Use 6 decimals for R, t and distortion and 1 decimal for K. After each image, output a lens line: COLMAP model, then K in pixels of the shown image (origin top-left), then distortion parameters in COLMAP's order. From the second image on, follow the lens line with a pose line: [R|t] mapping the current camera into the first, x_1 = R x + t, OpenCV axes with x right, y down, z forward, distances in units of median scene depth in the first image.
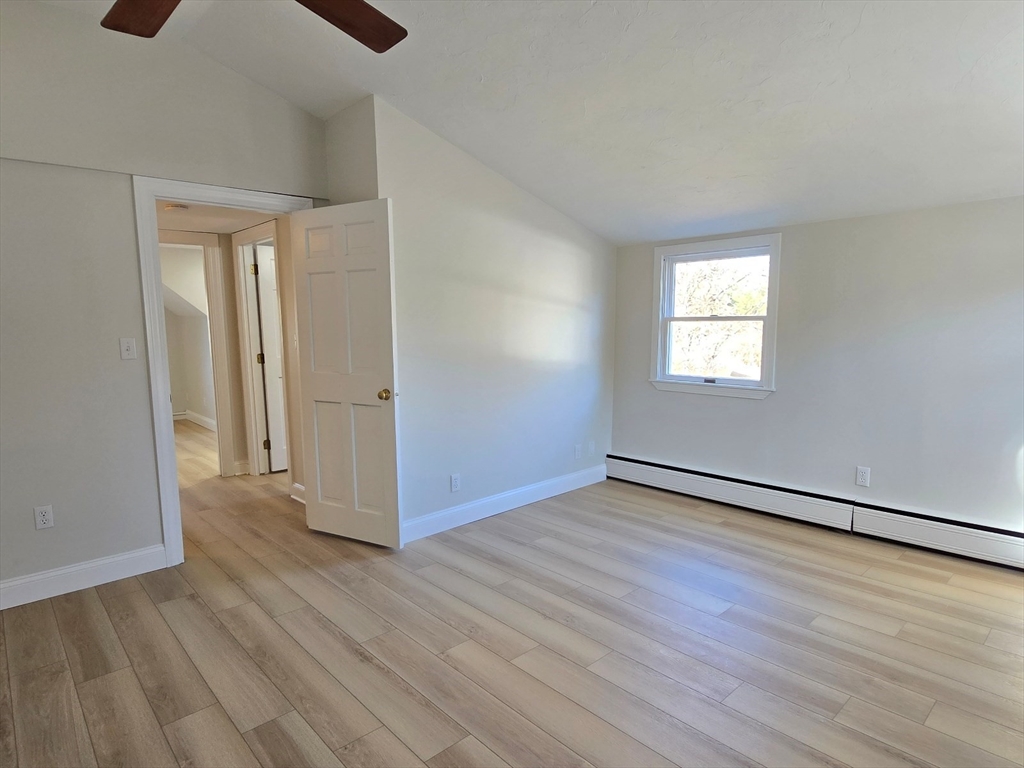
lens RADIAL K [[584.9, 0, 513.9], [0, 584.9, 390.8], [0, 0, 1]] dist [-0.000559, -0.003563]
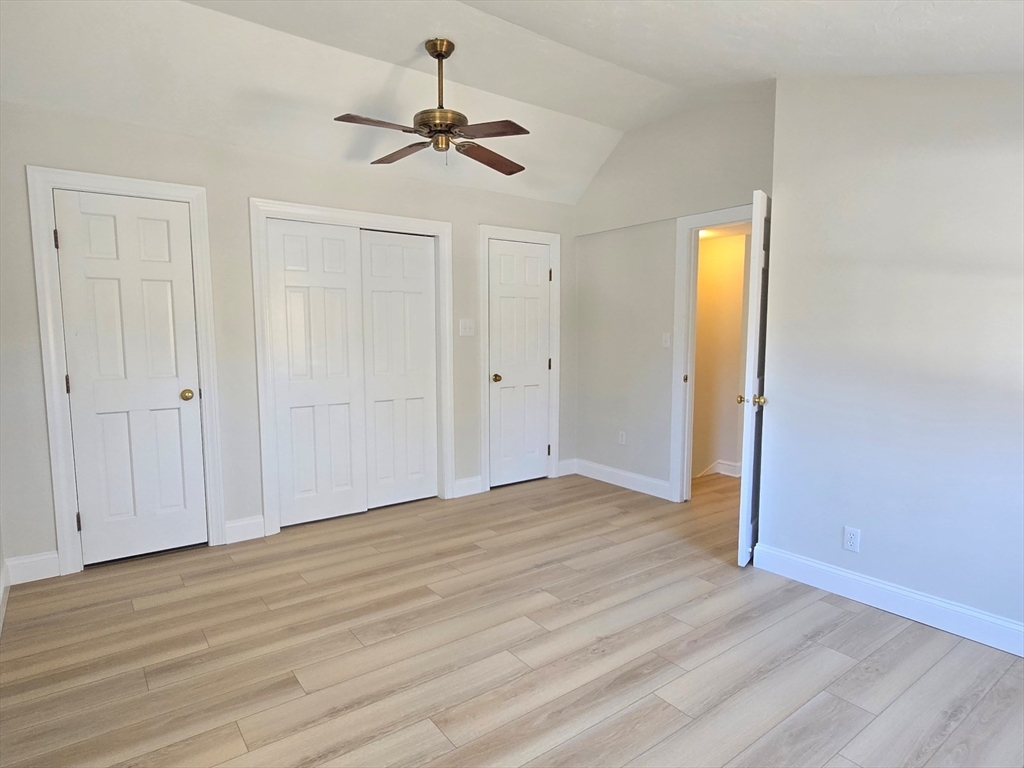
lens RADIAL K [[584.9, 0, 513.9], [0, 584.9, 390.8], [0, 0, 1]] dist [-0.000559, -0.003563]
pose [[-0.110031, 0.117607, -0.986946, 0.762121], [-0.113393, 0.985006, 0.130018, -0.088327], [0.987439, 0.126219, -0.095046, 0.722705]]
